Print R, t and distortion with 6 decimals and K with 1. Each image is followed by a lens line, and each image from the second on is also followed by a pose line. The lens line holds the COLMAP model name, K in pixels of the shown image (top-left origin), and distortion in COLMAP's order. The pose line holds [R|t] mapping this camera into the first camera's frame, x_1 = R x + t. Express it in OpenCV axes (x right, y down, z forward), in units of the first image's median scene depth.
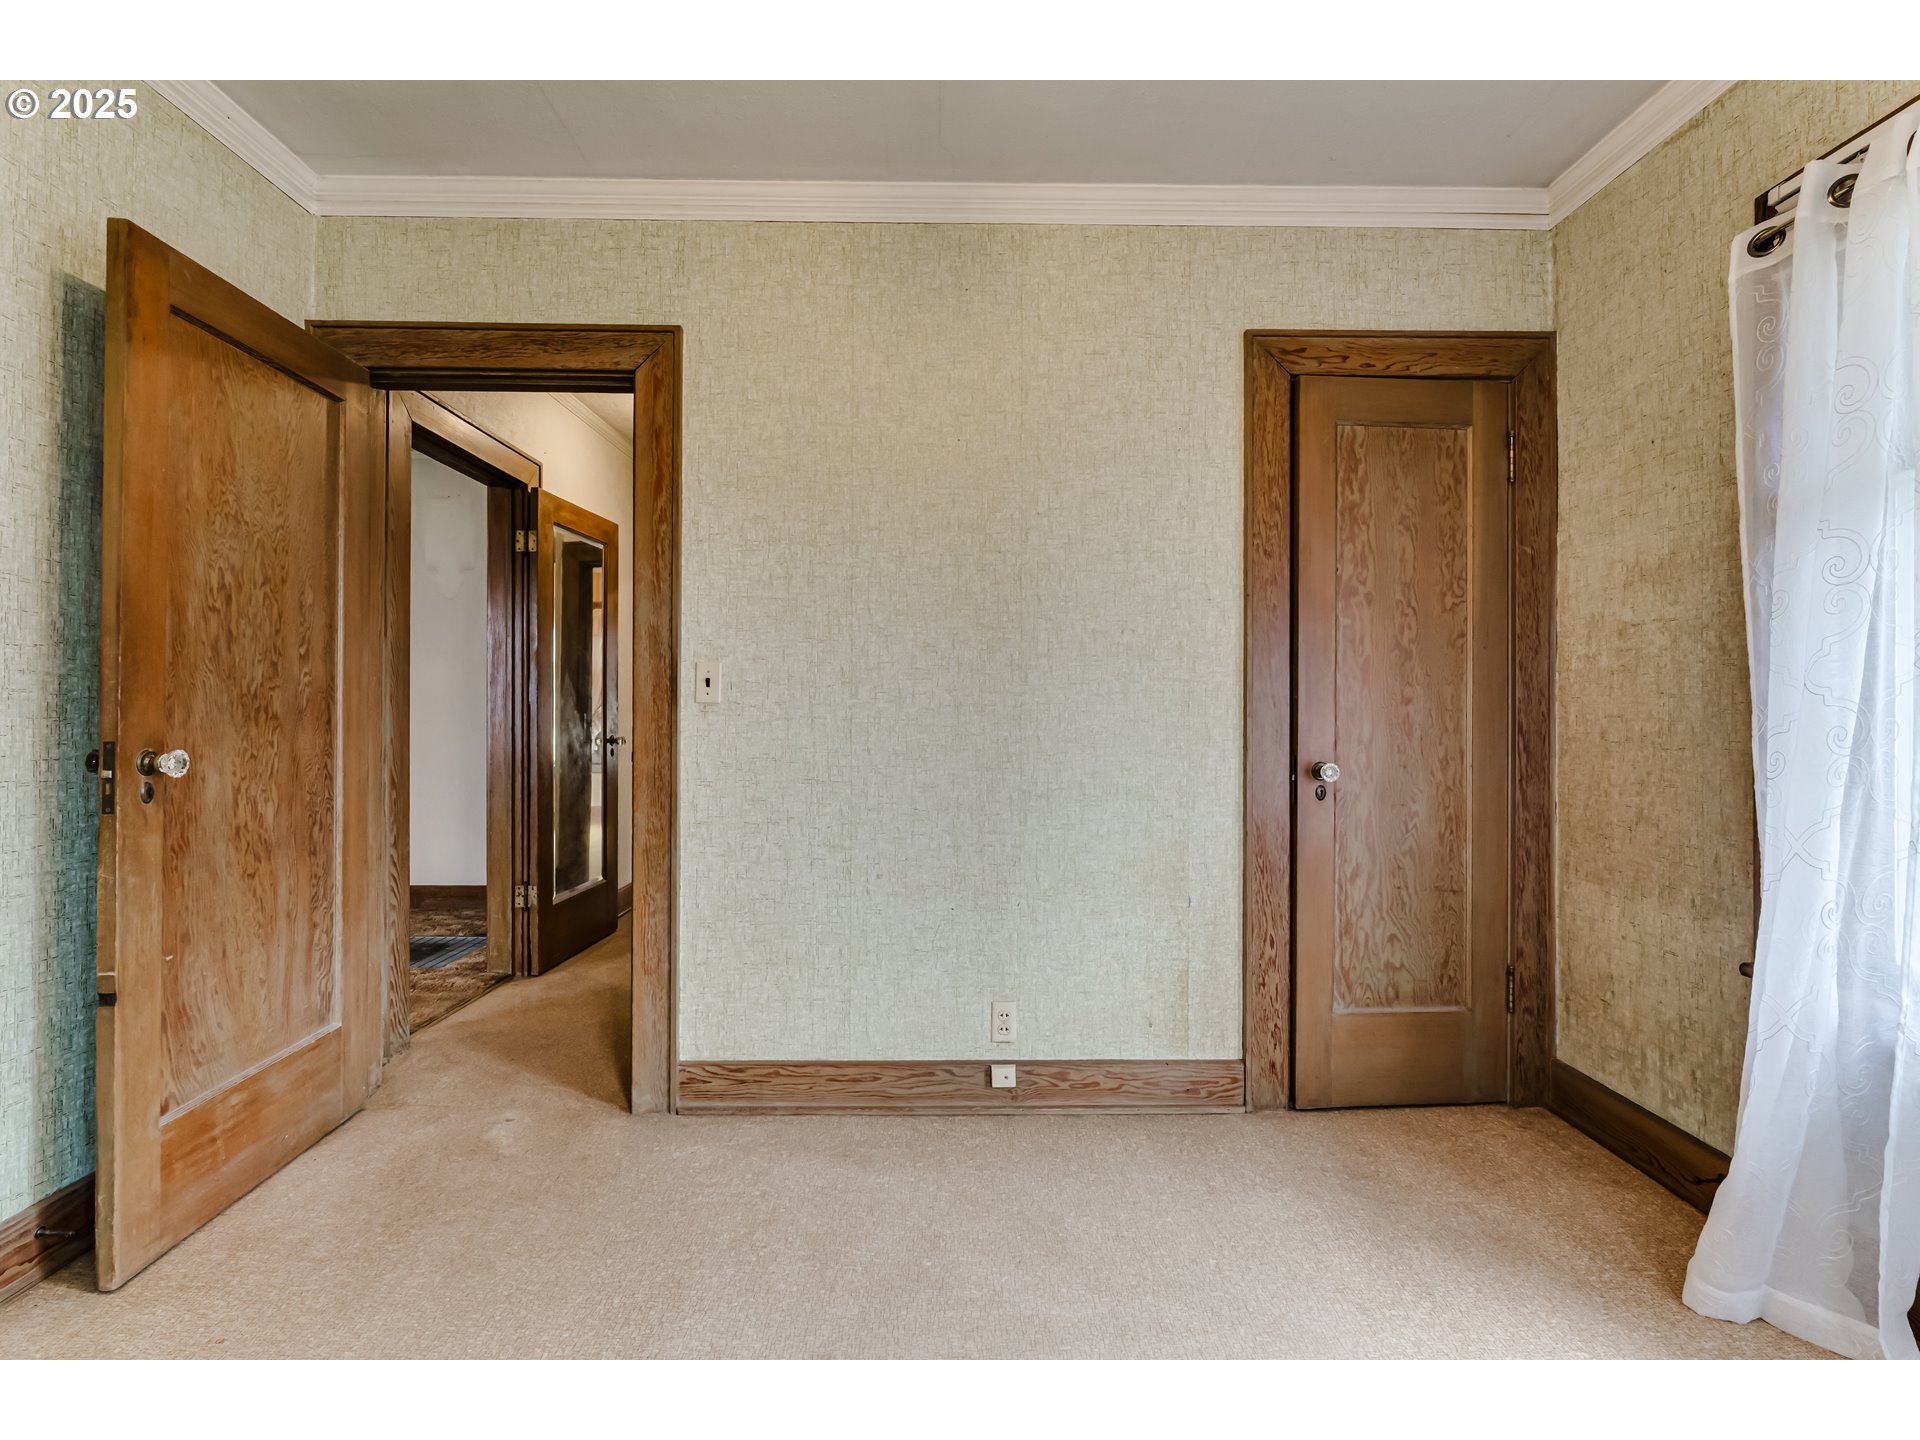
lens RADIAL K [[880.9, 0, 960.6], [0, 880.9, 709.8], [0, 0, 1]] dist [-0.007120, 0.002564]
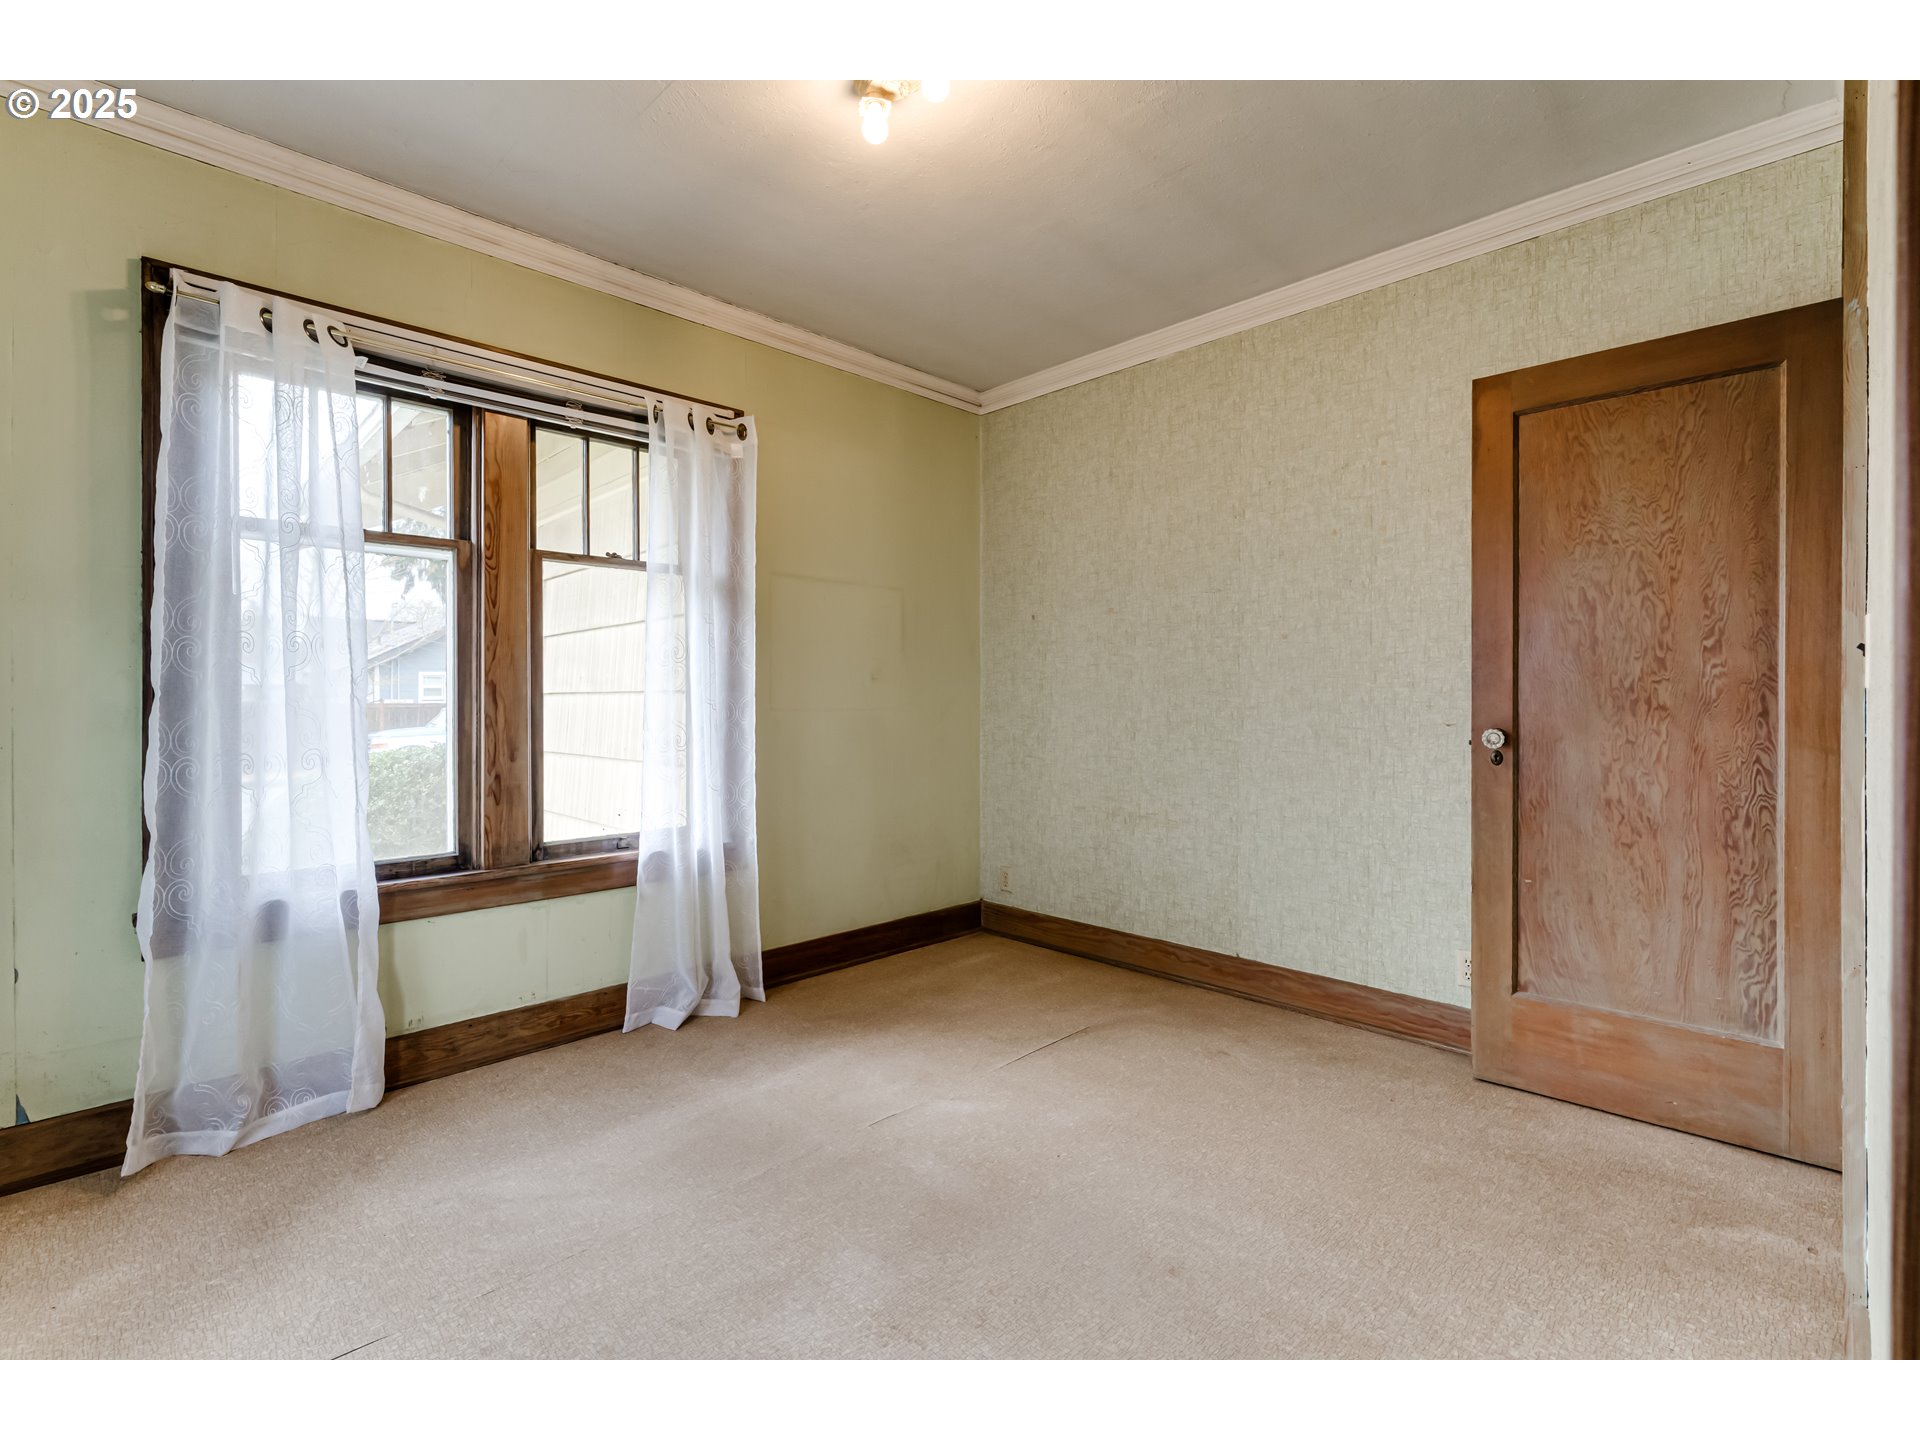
lens RADIAL K [[880.9, 0, 955.8], [0, 880.9, 710.2], [0, 0, 1]] dist [-0.007120, 0.002564]
pose [[-0.721032, 0.003700, -0.692892, 0.617191], [-0.001801, 0.999972, 0.007215, 0.004923], [0.692900, 0.006450, -0.721005, 1.204574]]
